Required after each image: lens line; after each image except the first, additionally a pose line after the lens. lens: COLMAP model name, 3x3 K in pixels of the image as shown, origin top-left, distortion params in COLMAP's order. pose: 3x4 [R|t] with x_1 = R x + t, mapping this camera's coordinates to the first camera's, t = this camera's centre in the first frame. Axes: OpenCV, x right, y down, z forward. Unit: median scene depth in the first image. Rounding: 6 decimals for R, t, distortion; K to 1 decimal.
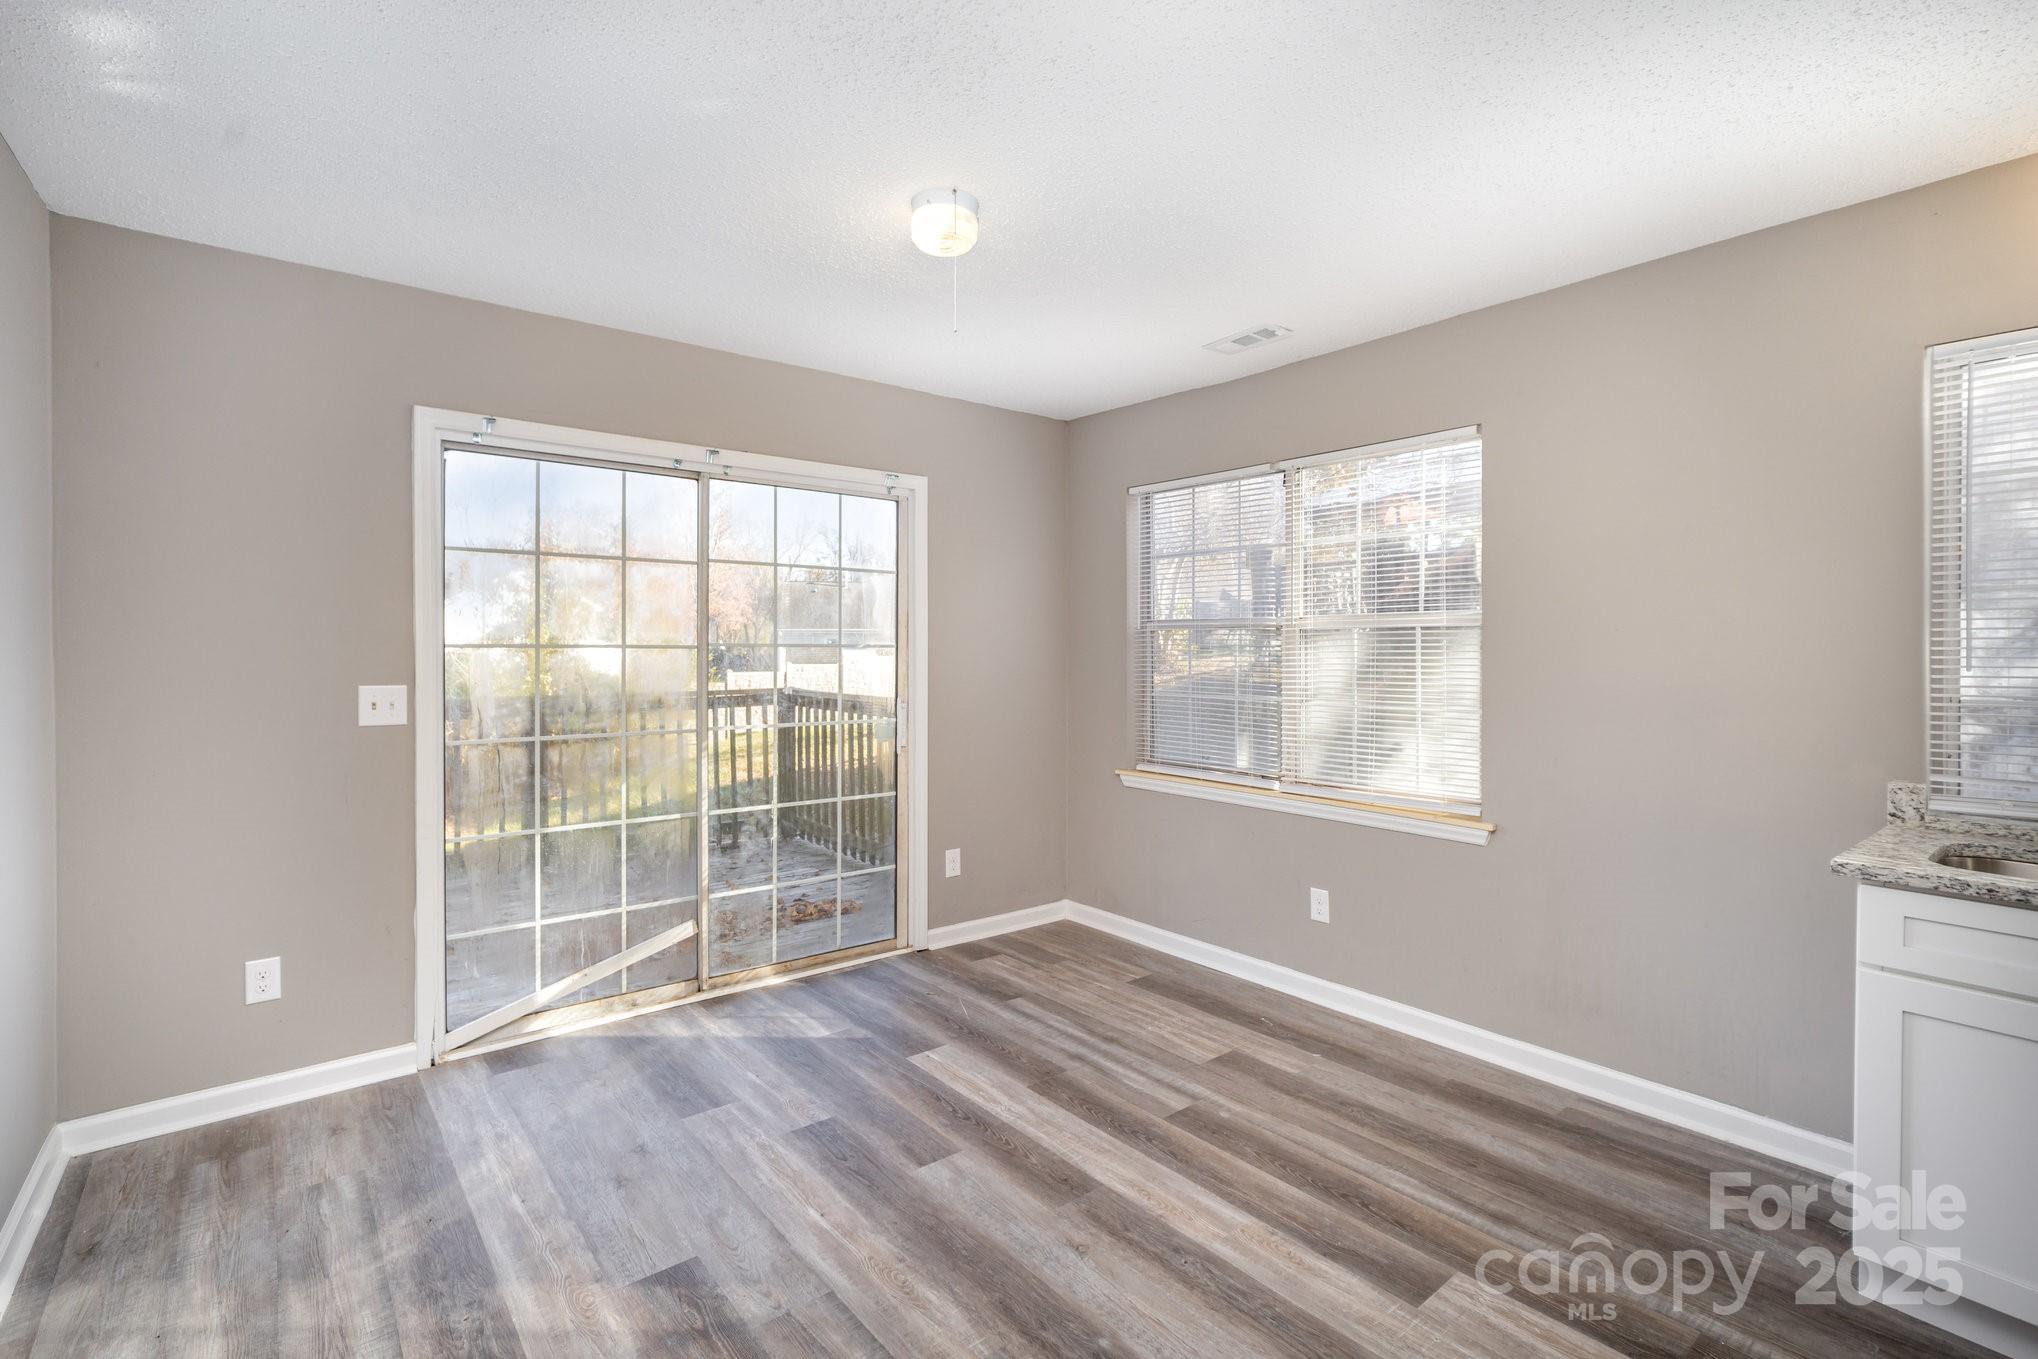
lens RADIAL K [[941.2, 0, 1024.1], [0, 941.2, 648.7], [0, 0, 1]] dist [-0.008487, 0.000239]
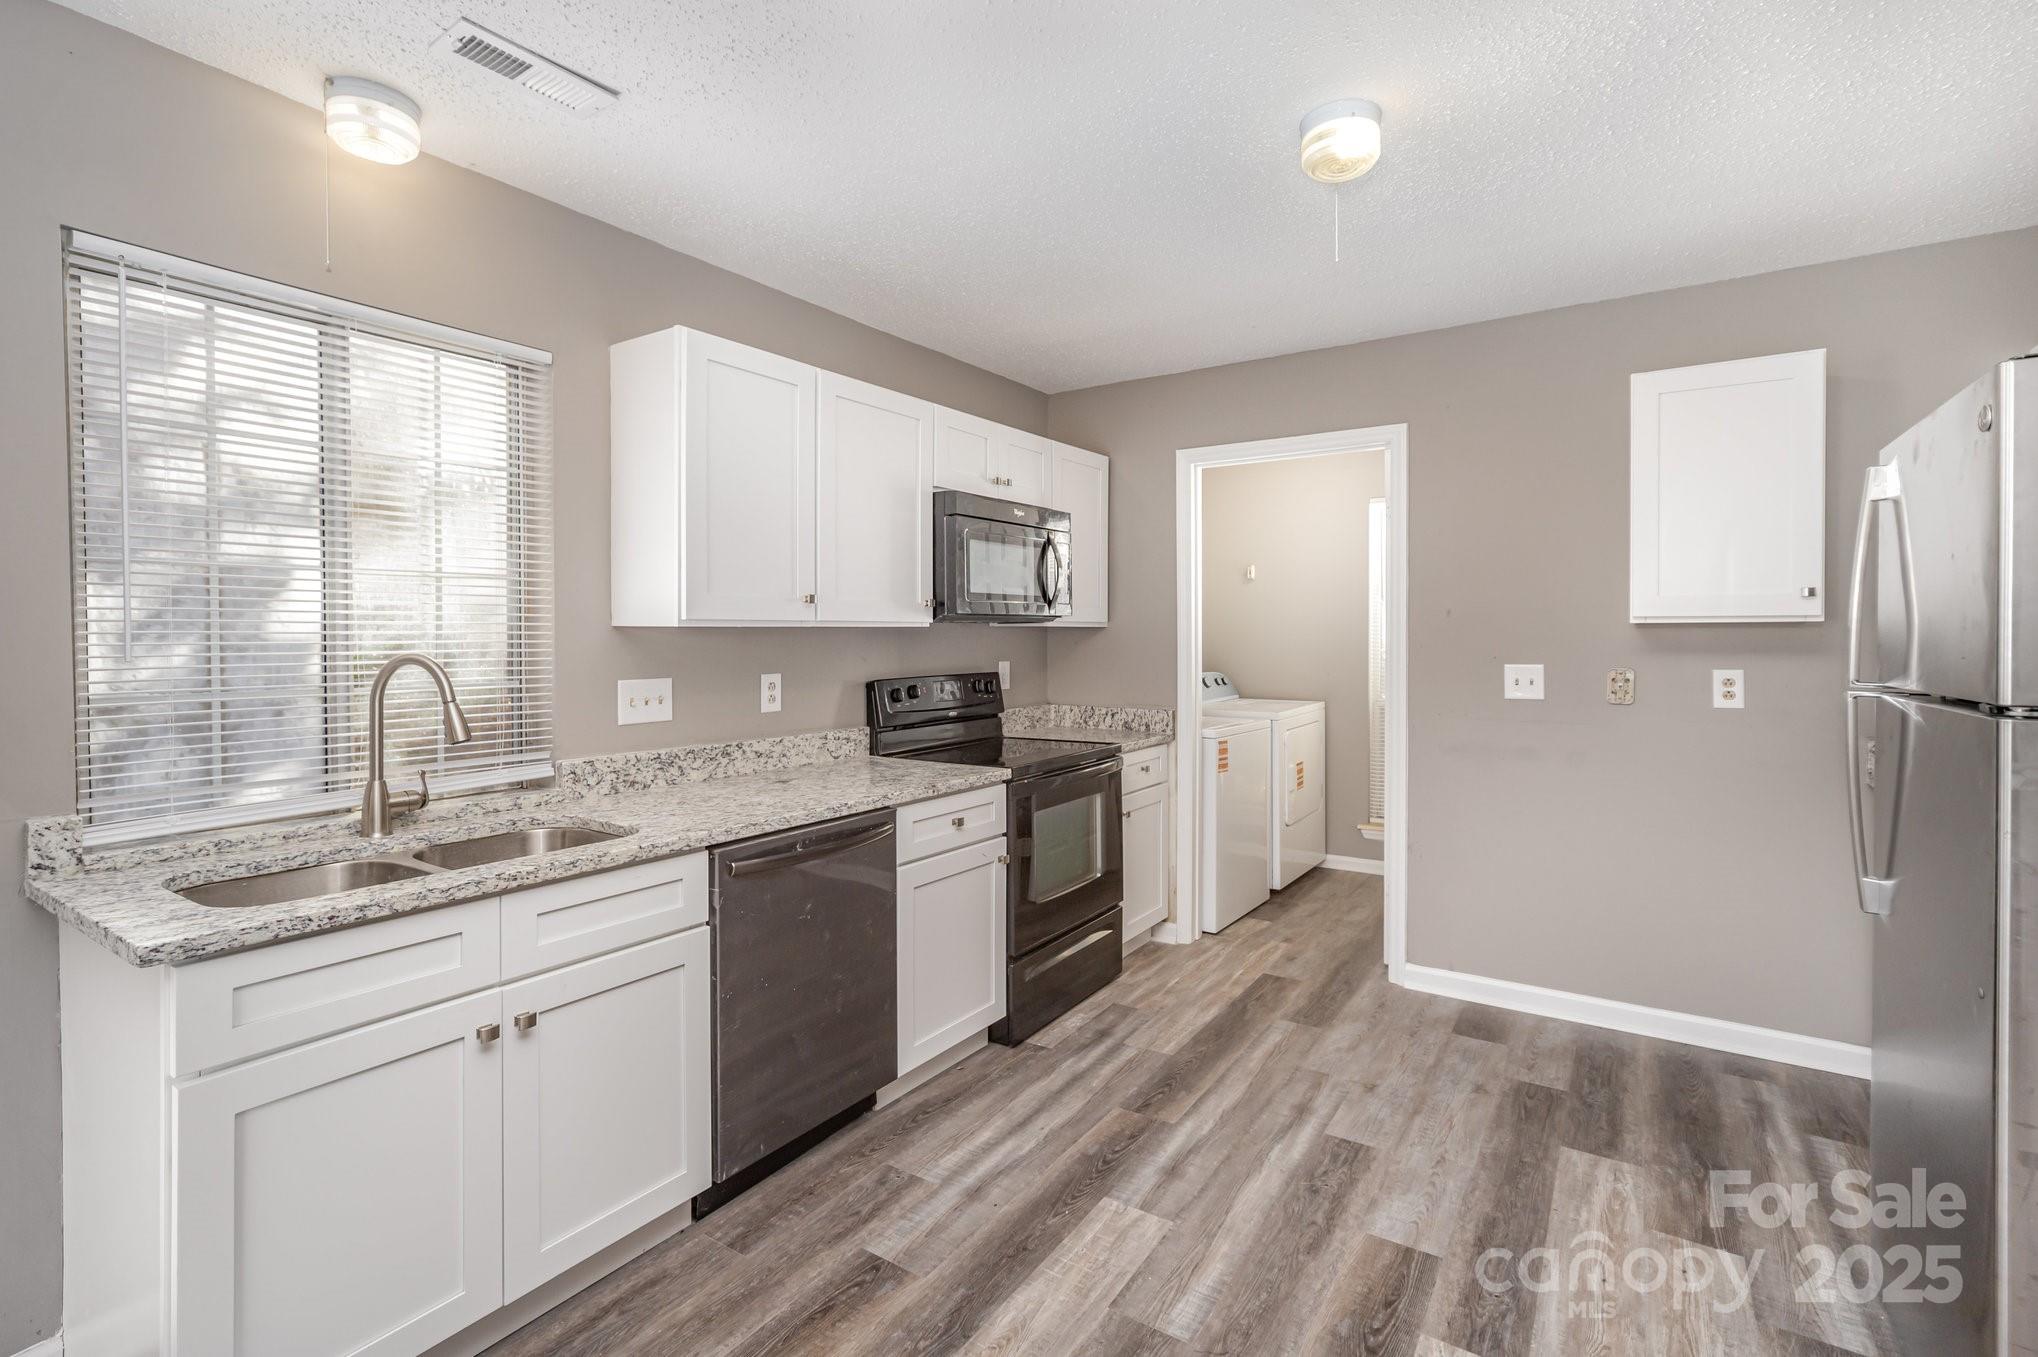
lens RADIAL K [[941.5, 0, 1016.1], [0, 941.5, 647.3], [0, 0, 1]] dist [-0.002496, 0.000076]
pose [[-0.290266, -0.010836, 0.956885, 0.021363], [-0.000363, 0.999937, 0.011213, 0.001604], [-0.956946, 0.002907, -0.290251, 0.377204]]
